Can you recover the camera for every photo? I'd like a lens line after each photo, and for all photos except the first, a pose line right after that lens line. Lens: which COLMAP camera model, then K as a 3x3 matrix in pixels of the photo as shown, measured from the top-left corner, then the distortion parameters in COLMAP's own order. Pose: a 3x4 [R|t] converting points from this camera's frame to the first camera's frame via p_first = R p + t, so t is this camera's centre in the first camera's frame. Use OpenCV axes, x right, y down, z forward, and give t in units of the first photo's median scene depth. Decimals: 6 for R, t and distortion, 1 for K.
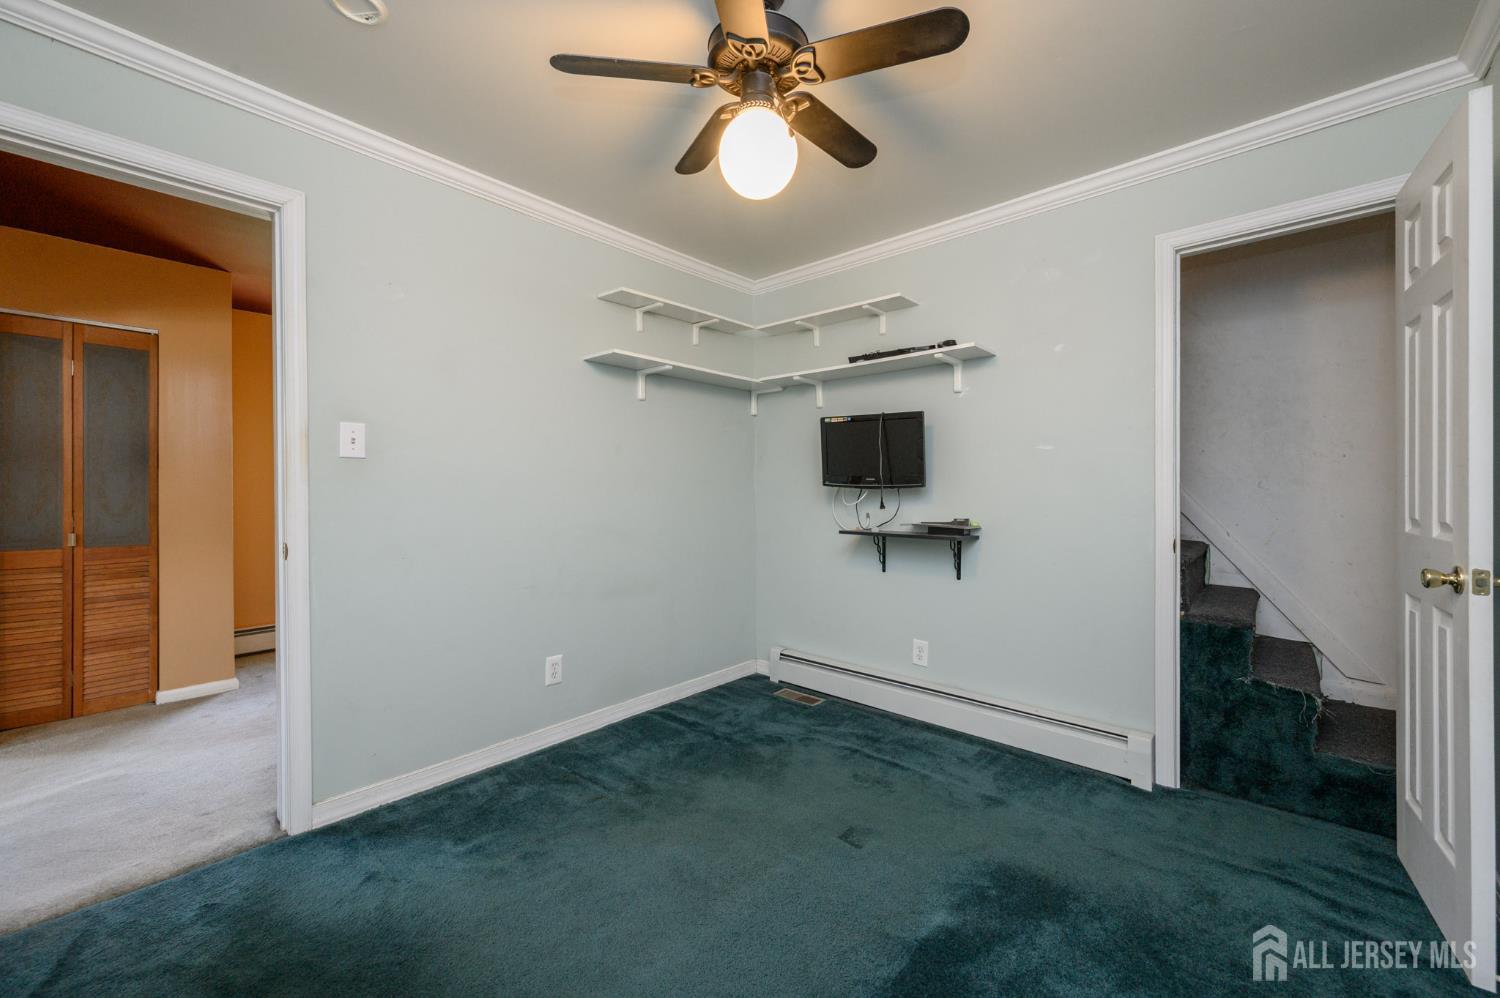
lens RADIAL K [[592.2, 0, 752.1], [0, 592.2, 492.5], [0, 0, 1]] dist [0.016426, -0.002198]
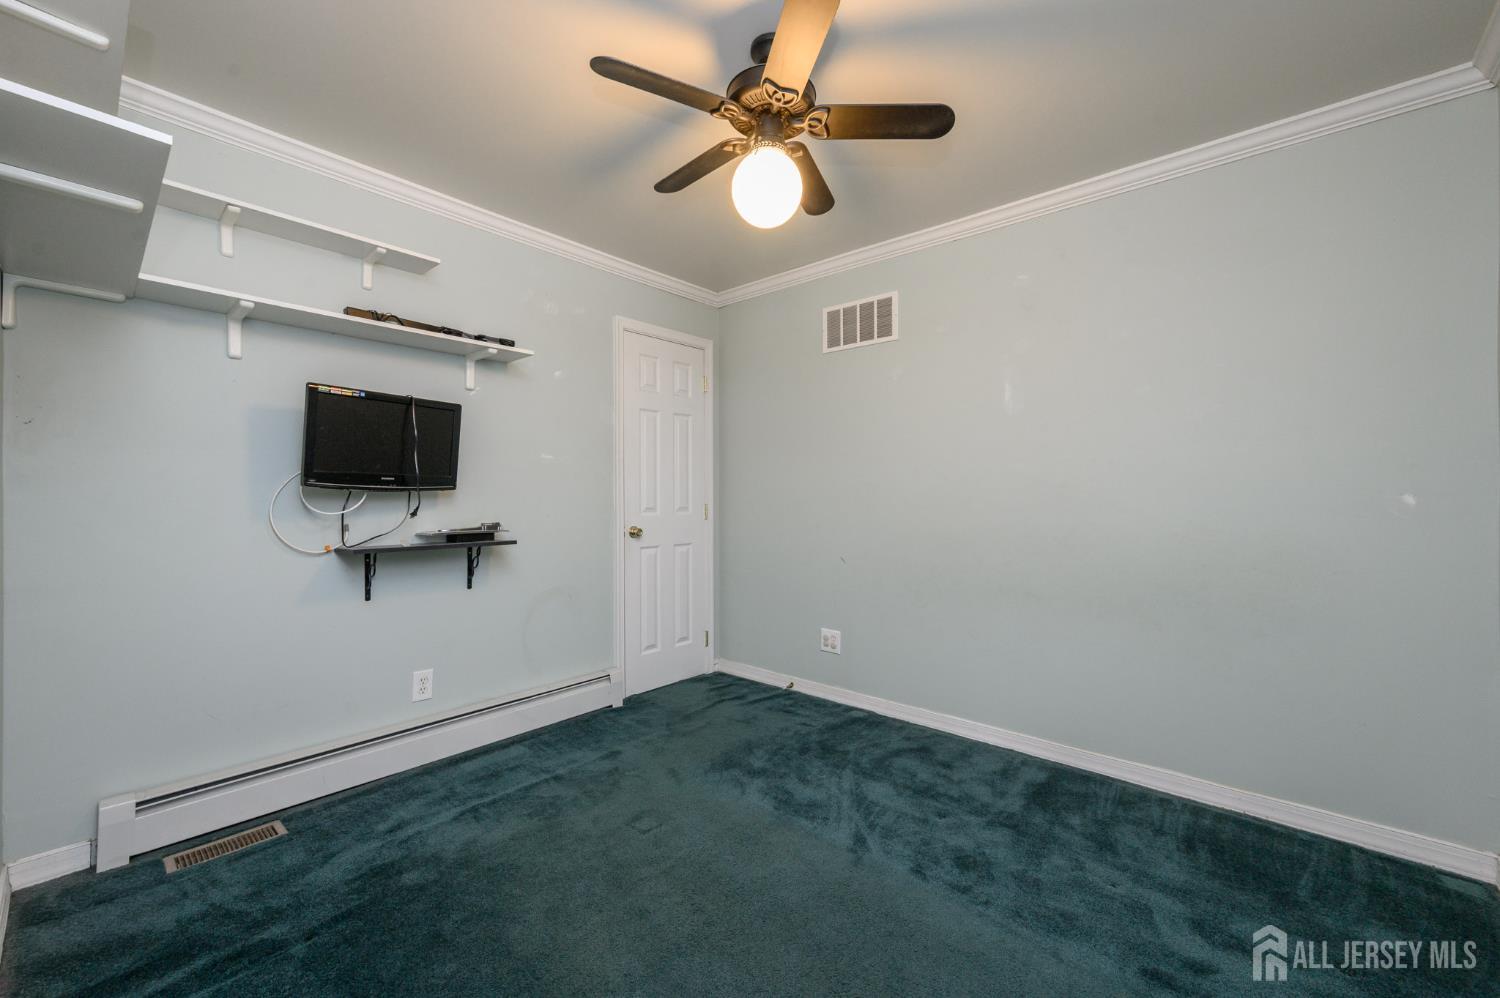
lens RADIAL K [[592.2, 0, 751.5], [0, 592.2, 495.2], [0, 0, 1]] dist [0.016426, -0.002198]
pose [[-0.008680, 0.001583, 0.999961, -0.588587], [0.002548, 0.999996, -0.001561, 0.001291], [-0.999959, 0.002534, -0.008684, 0.552309]]
